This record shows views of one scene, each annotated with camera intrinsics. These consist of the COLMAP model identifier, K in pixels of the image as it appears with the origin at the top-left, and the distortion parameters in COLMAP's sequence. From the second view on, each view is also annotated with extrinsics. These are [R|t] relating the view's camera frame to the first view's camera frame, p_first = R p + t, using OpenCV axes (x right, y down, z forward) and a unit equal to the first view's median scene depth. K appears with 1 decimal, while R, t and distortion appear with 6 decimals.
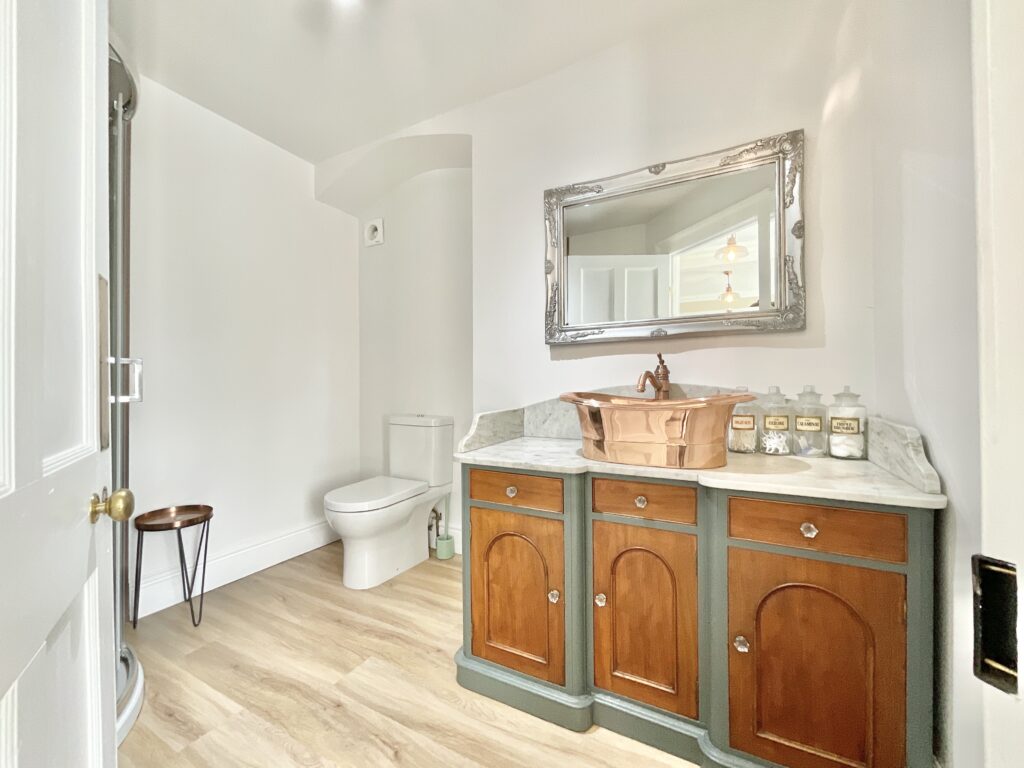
lens RADIAL K [[417.5, 0, 510.5], [0, 417.5, 385.9], [0, 0, 1]] dist [-0.003124, 0.000270]
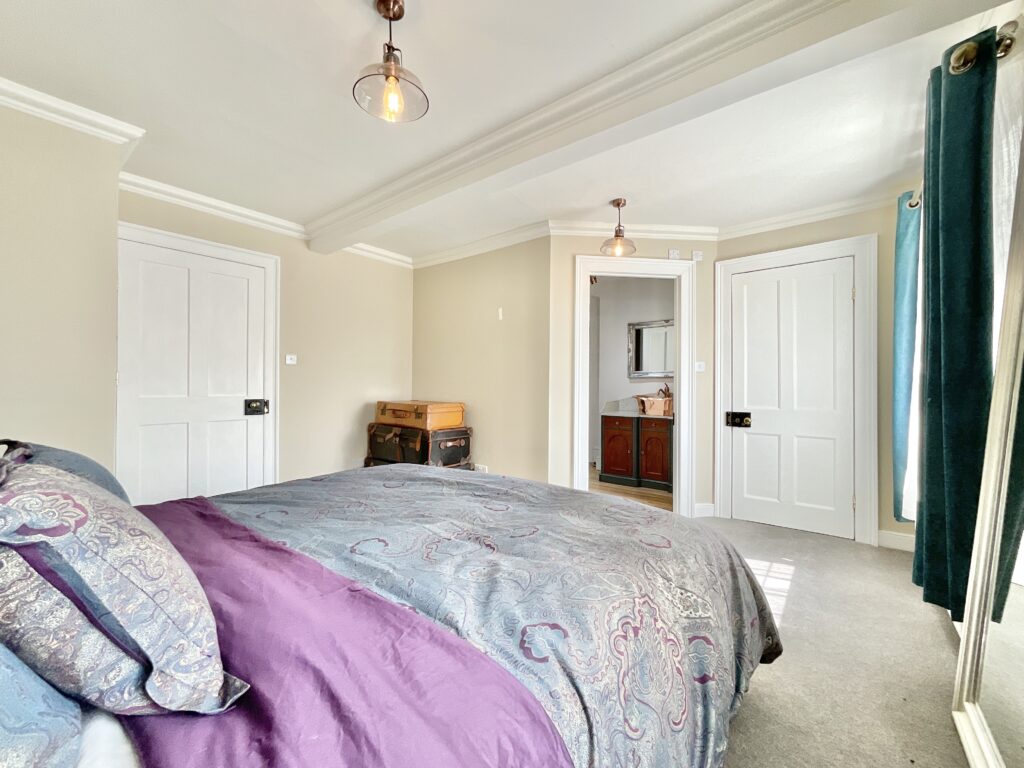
lens RADIAL K [[417.5, 0, 512.8], [0, 417.5, 386.7], [0, 0, 1]] dist [-0.003124, 0.000270]
pose [[0.984135, 0.009456, -0.177171, -0.237229], [-0.009085, 0.999955, 0.002908, -0.054289], [0.177190, -0.001252, 0.984176, -2.538649]]
